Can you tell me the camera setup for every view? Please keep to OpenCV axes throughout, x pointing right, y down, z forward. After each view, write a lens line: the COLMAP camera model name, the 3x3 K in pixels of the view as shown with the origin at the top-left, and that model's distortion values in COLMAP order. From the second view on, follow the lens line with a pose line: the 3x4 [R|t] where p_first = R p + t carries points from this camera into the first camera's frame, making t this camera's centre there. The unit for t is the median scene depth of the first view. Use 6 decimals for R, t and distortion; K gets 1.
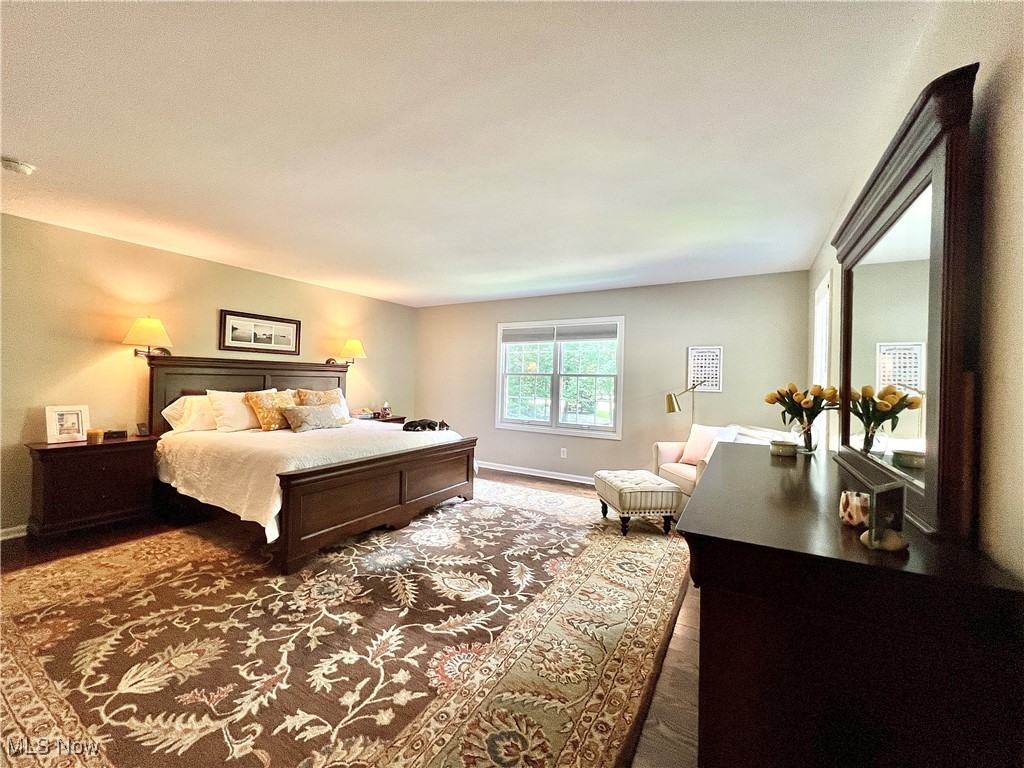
lens RADIAL K [[410.7, 0, 512.0], [0, 410.7, 384.0], [0, 0, 1]] dist [-0.000711, 0.000592]
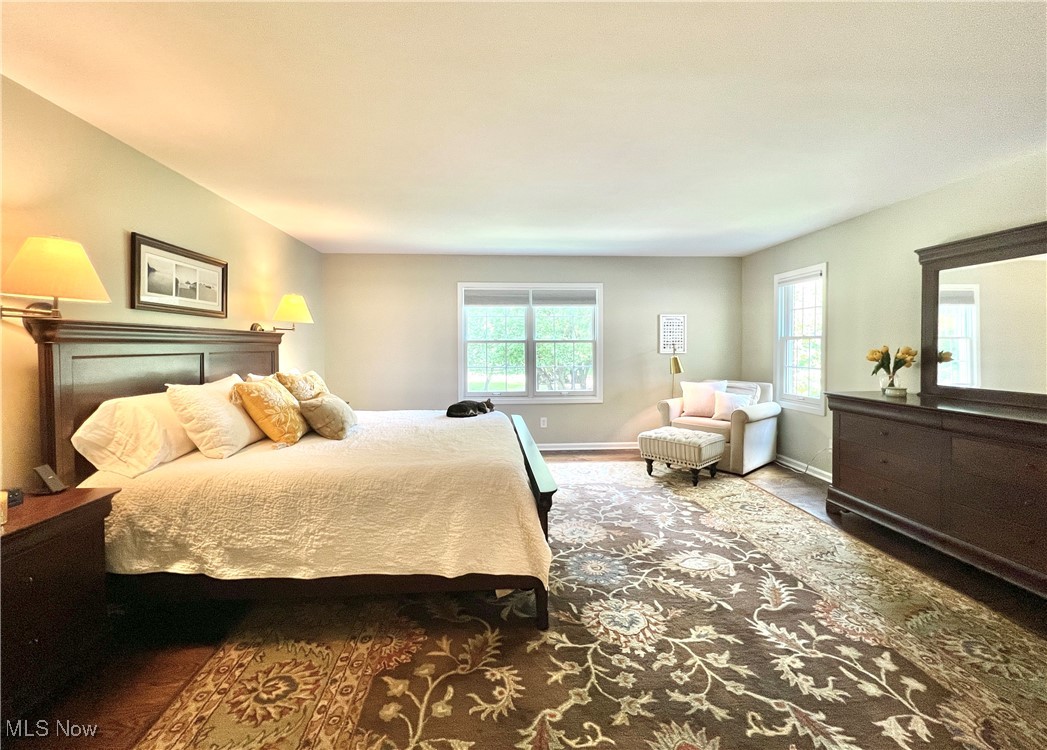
lens RADIAL K [[434.5, 0, 523.4], [0, 434.5, 355.0], [0, 0, 1]] dist [-0.002294, 0.000209]
pose [[0.822053, -0.038289, 0.568122, -0.951654], [0.028578, 0.999254, 0.025995, -0.034313], [-0.568693, -0.005133, 0.822534, 0.377636]]
